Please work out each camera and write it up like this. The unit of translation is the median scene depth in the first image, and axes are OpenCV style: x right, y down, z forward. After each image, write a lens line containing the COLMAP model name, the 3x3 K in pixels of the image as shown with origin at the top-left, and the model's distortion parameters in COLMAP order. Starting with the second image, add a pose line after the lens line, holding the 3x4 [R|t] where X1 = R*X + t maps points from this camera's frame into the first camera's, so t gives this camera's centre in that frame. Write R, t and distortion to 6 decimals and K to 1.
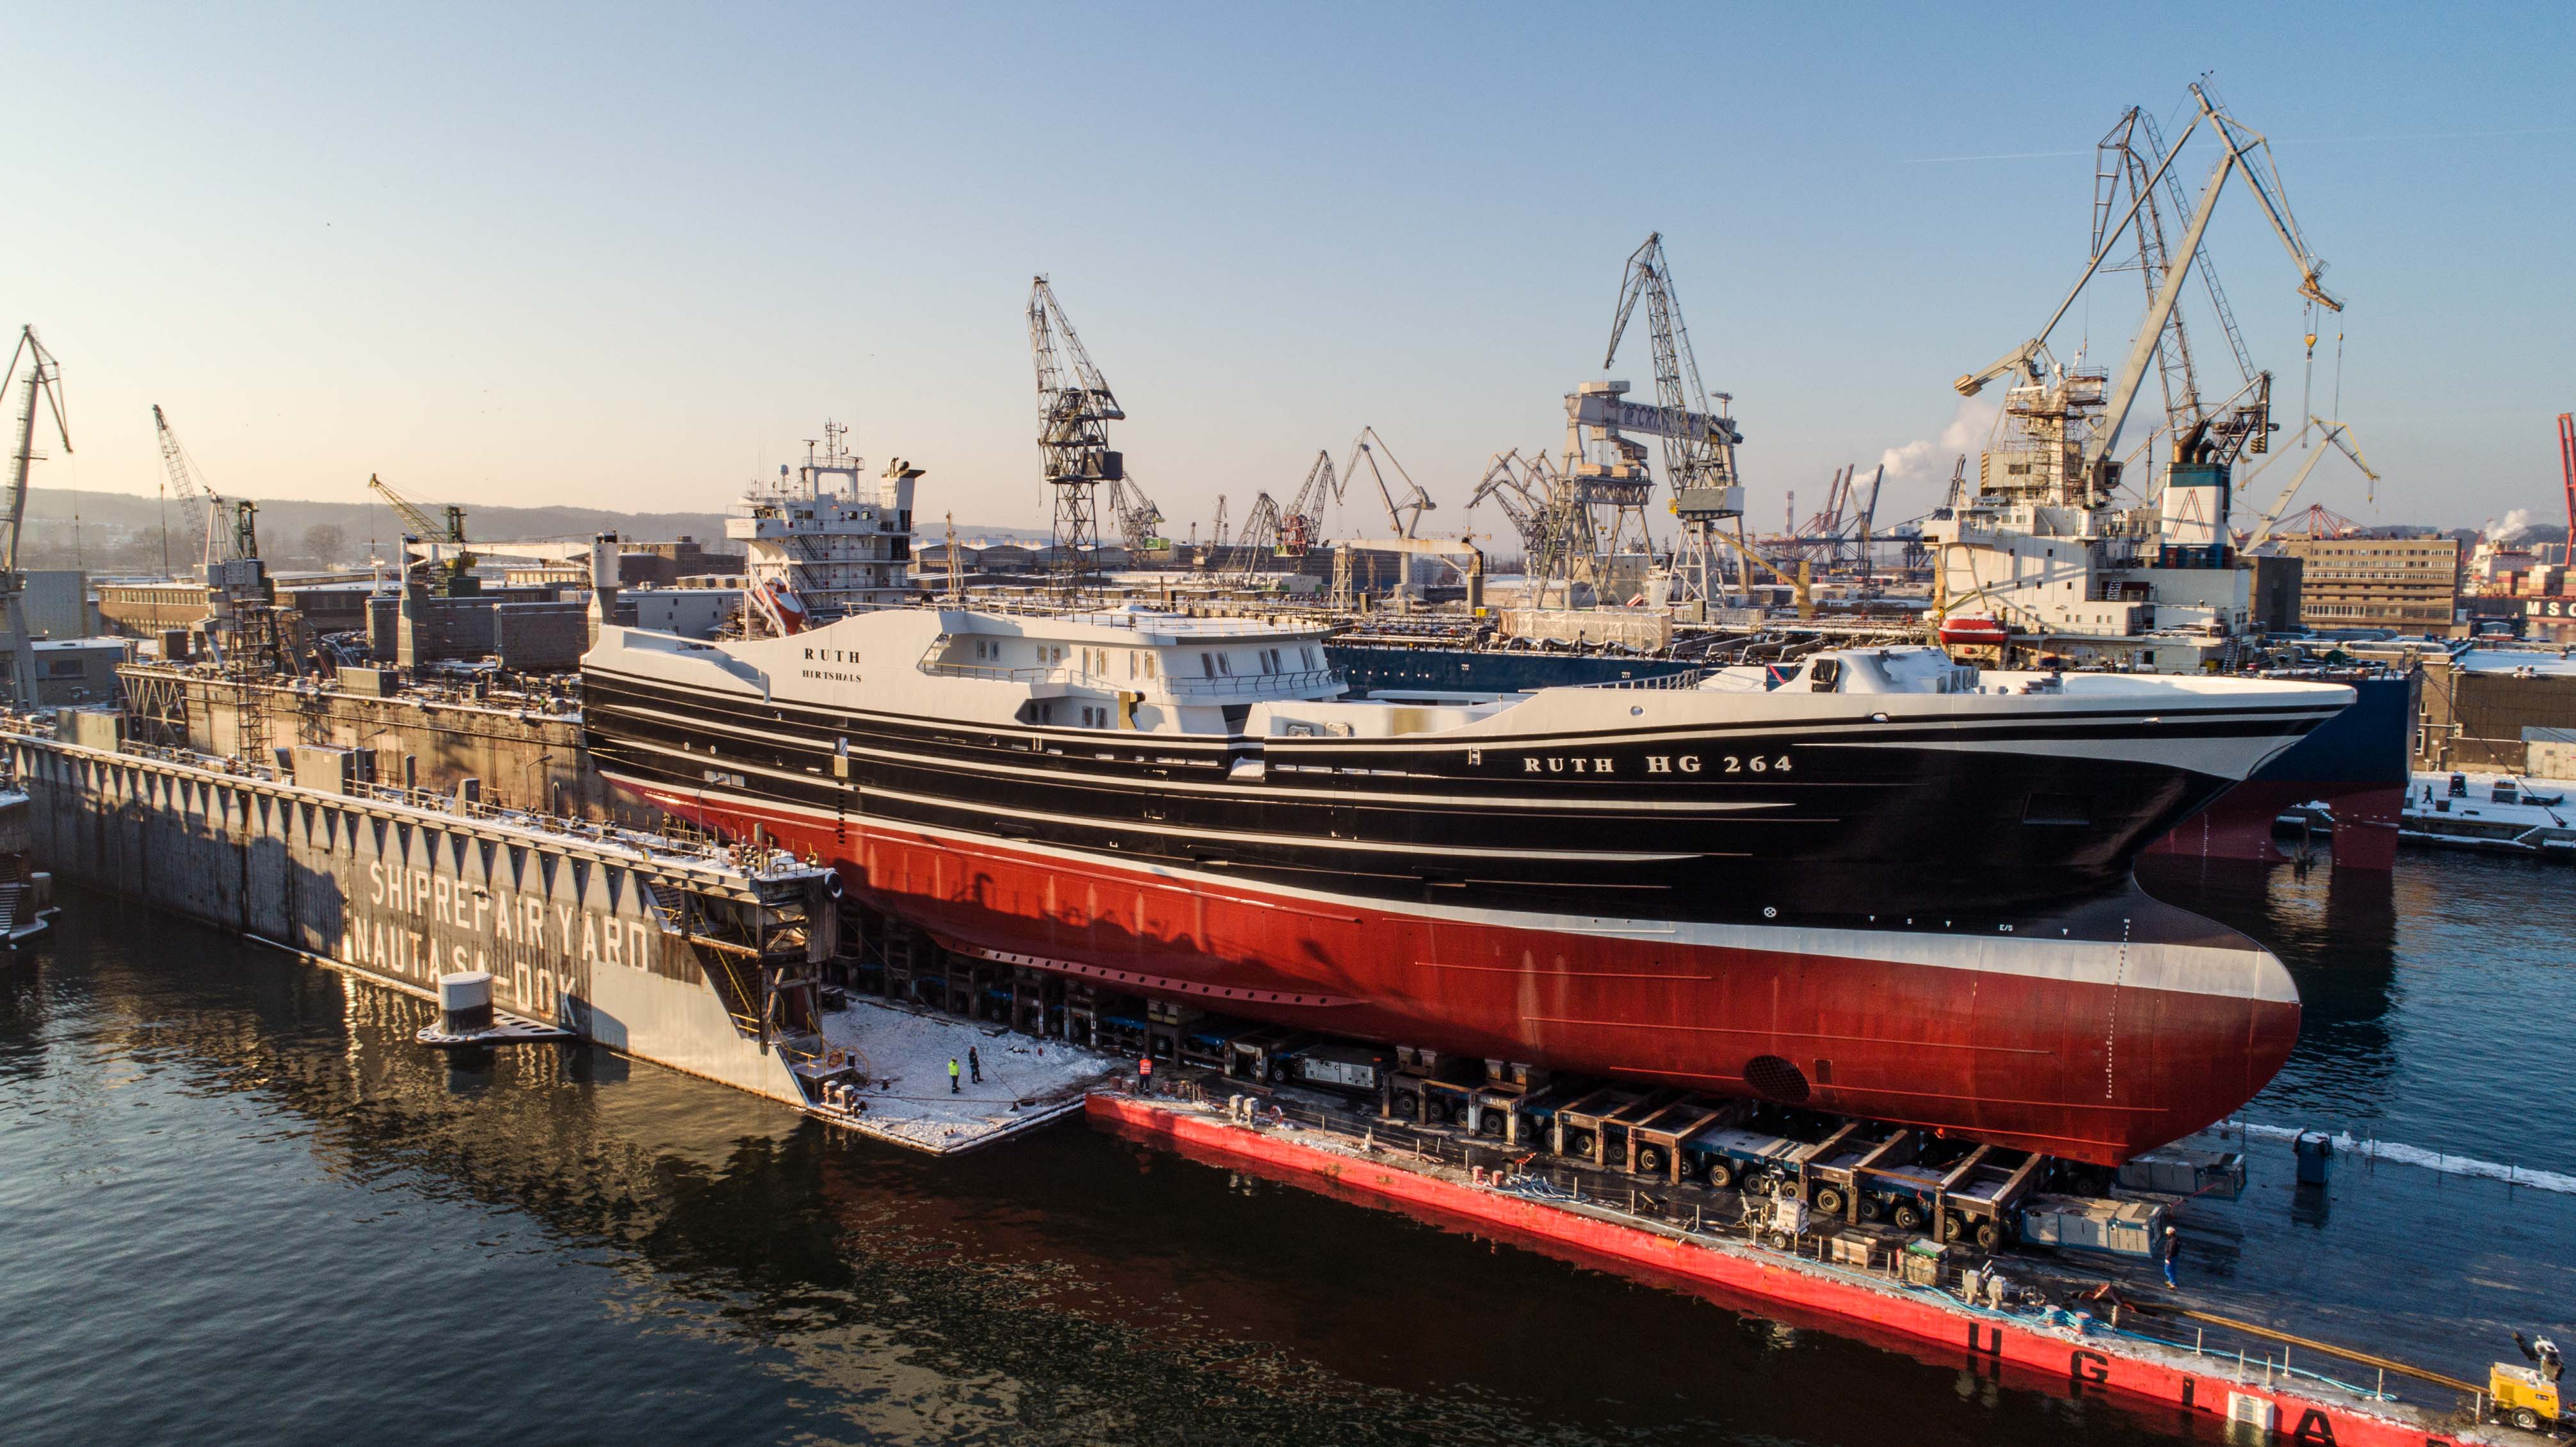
lens RADIAL K [[1817.8, 0, 1298.6], [0, 1817.8, 727.0], [0, 0, 1]] dist [-0.032826, 0.001551]
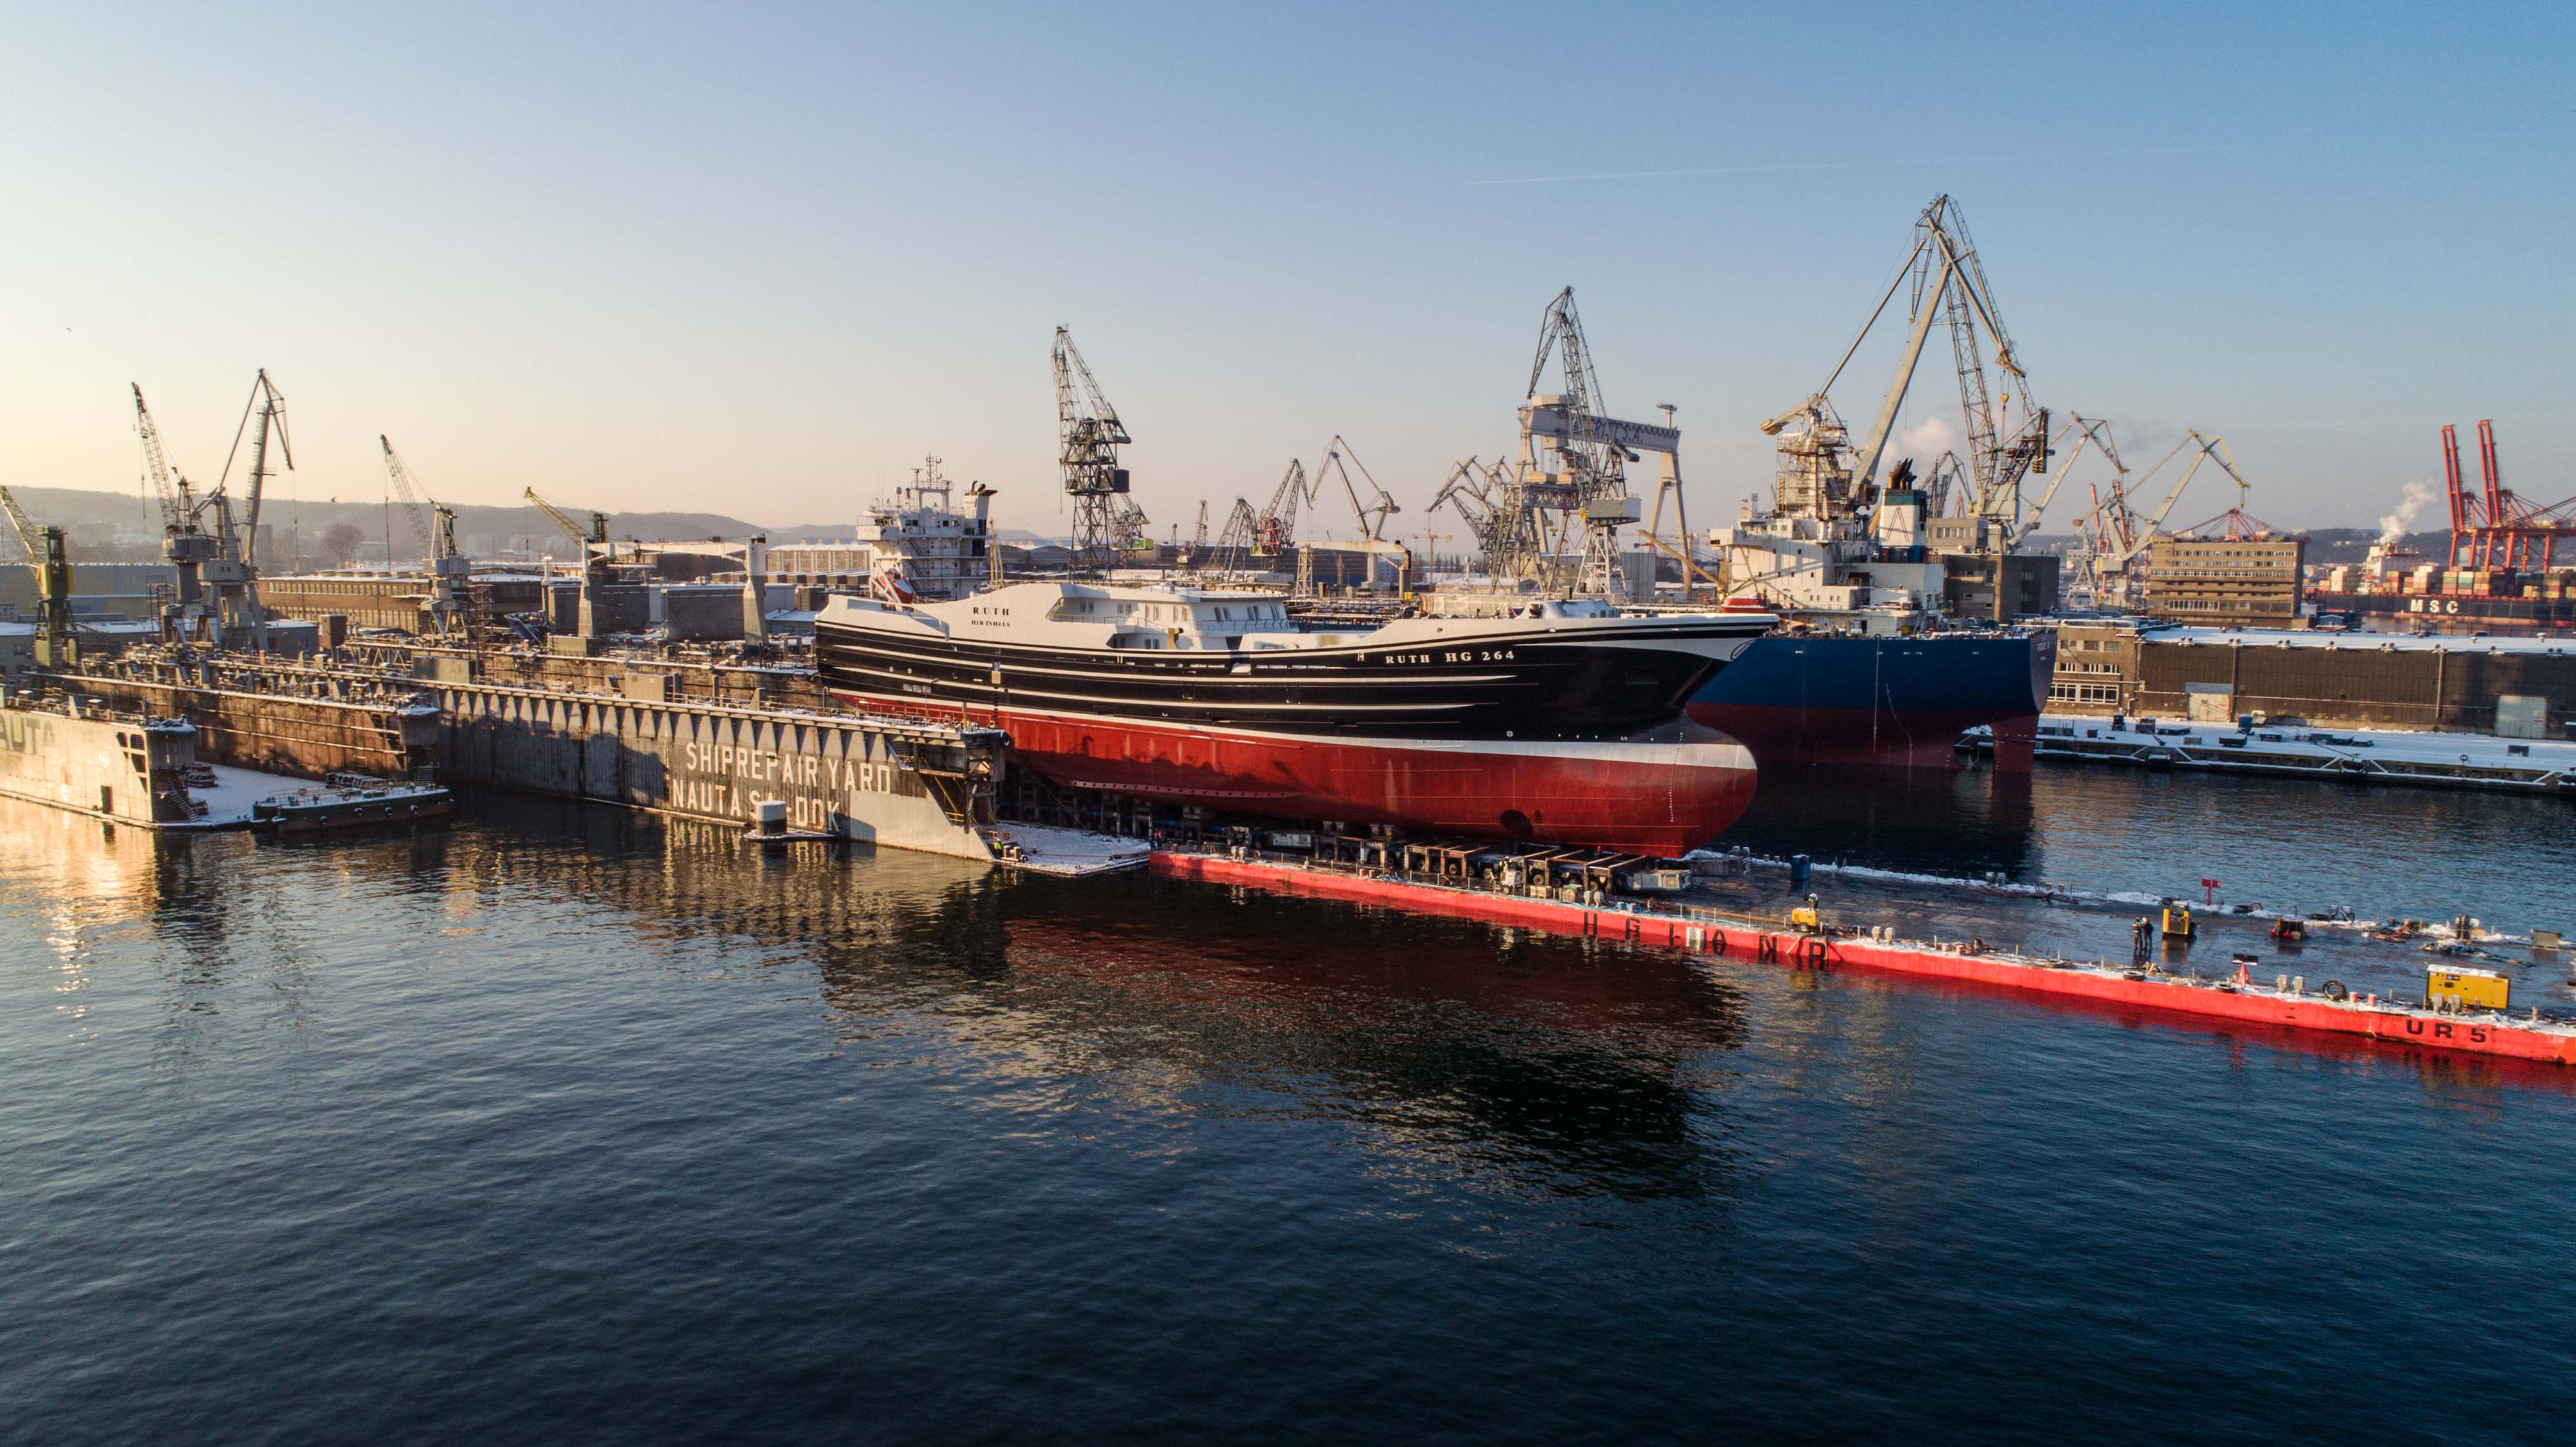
lens RADIAL K [[1817.8, 0, 1286.0], [0, 1817.8, 720.3], [0, 0, 1]] dist [-0.032826, 0.001551]
pose [[0.999975, 0.001193, 0.006966, 0.002557], [-0.001166, 0.999992, -0.003854, 0.049161], [-0.006971, 0.003846, 0.999968, -0.493459]]
